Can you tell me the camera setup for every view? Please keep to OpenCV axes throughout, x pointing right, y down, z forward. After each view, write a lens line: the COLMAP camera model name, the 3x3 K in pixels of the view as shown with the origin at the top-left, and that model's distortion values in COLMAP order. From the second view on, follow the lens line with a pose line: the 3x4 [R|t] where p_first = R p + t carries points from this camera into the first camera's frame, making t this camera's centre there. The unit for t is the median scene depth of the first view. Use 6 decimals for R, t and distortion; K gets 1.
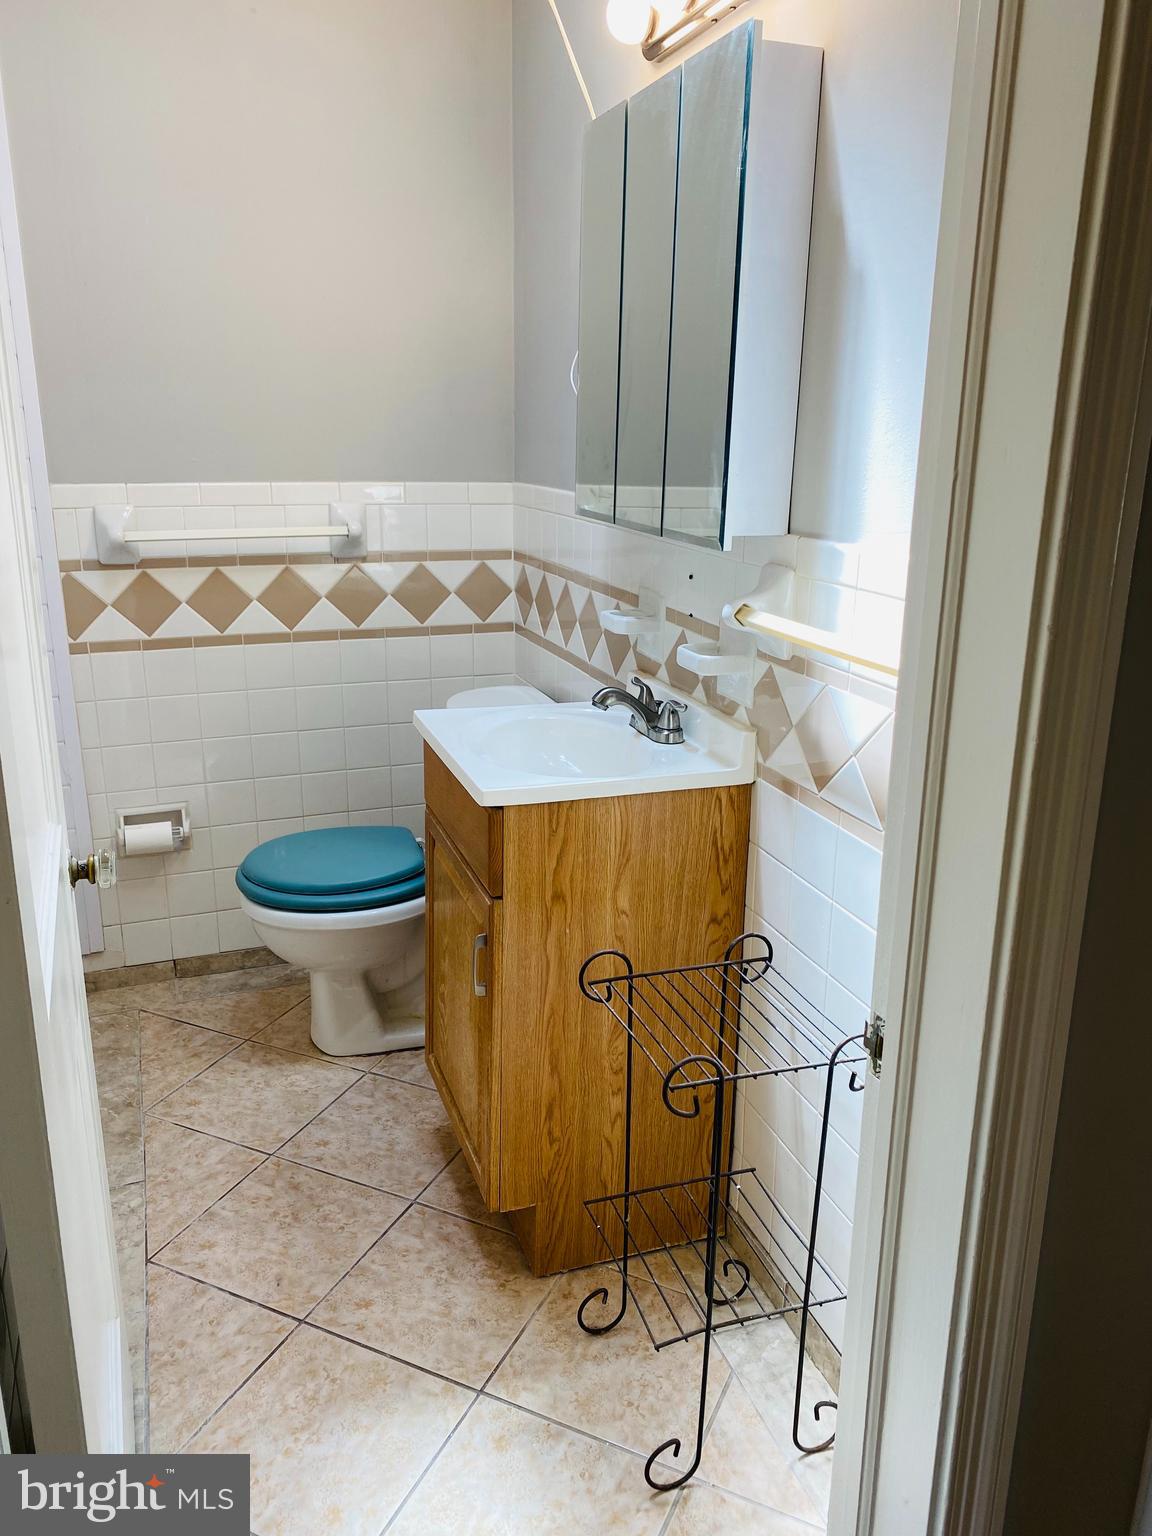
lens RADIAL K [[1158.0, 0, 574.7], [0, 1158.0, 762.4], [0, 0, 1]] dist [-0.017713, 0.007260]
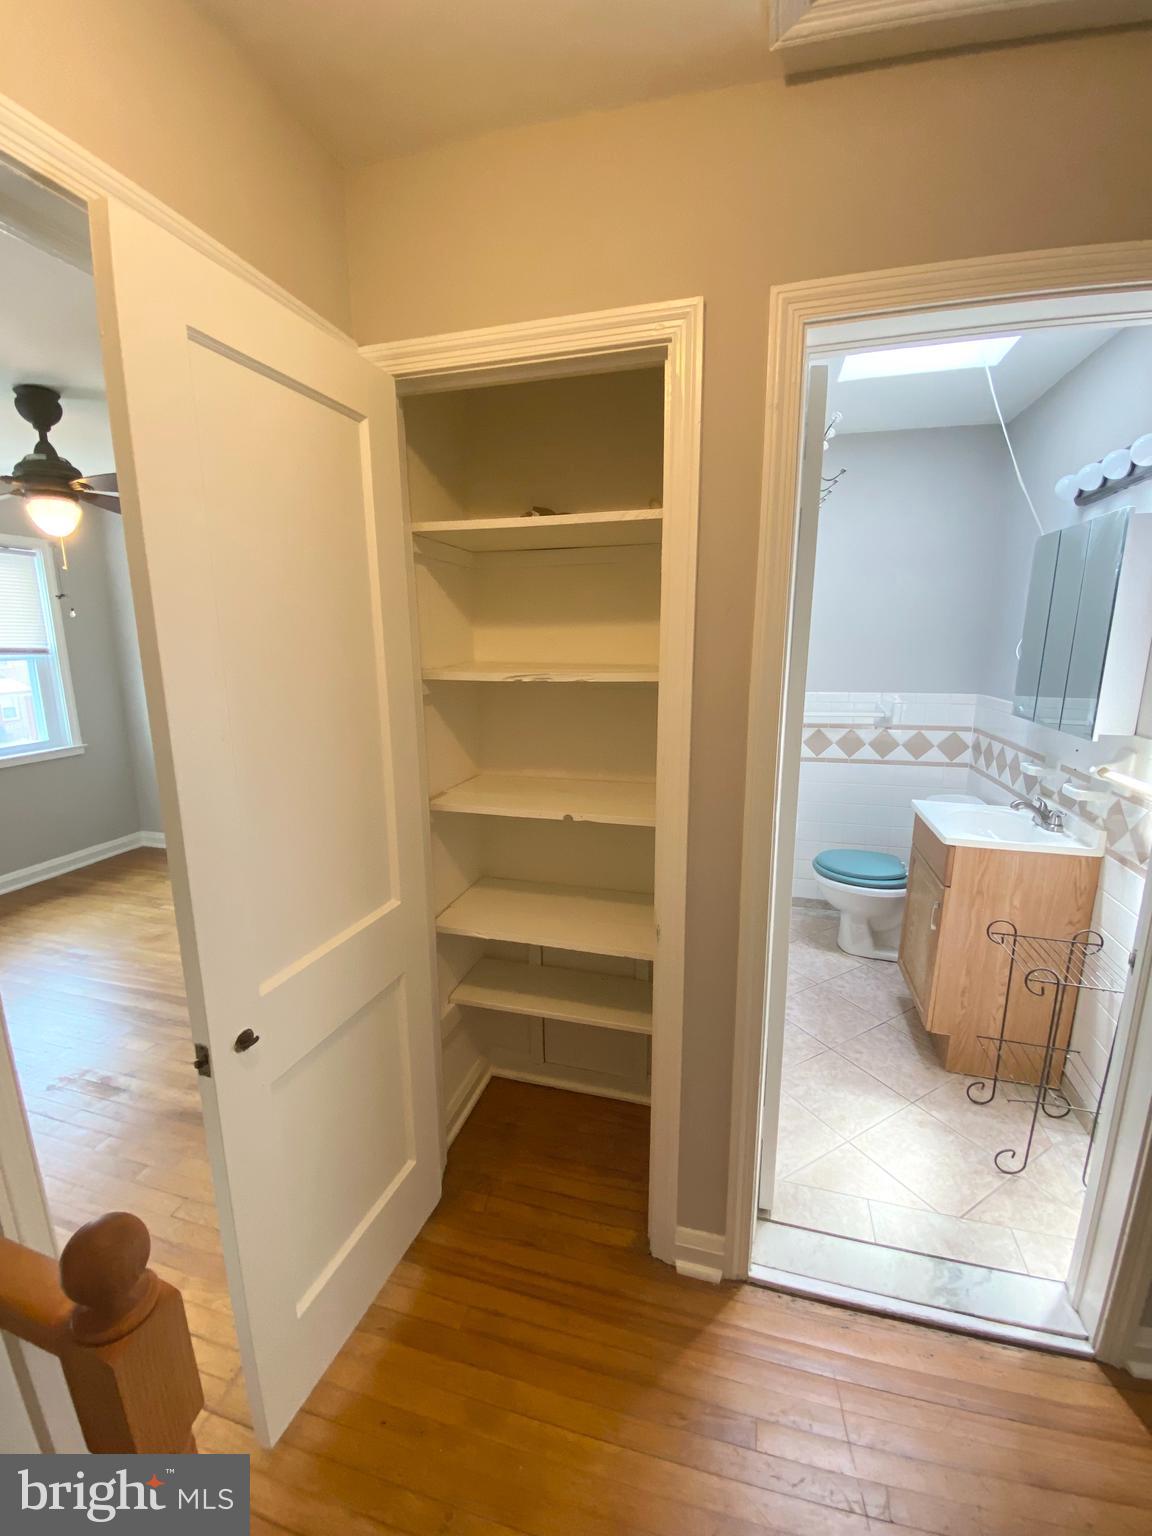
lens RADIAL K [[618.4, 0, 577.1], [0, 618.4, 766.4], [0, 0, 1]] dist [-0.011297, -0.001260]
pose [[0.813920, 0.094514, -0.573238, 0.008816], [-0.143118, 0.988890, -0.040163, 0.033990], [0.563073, 0.114730, 0.818404, -0.362899]]
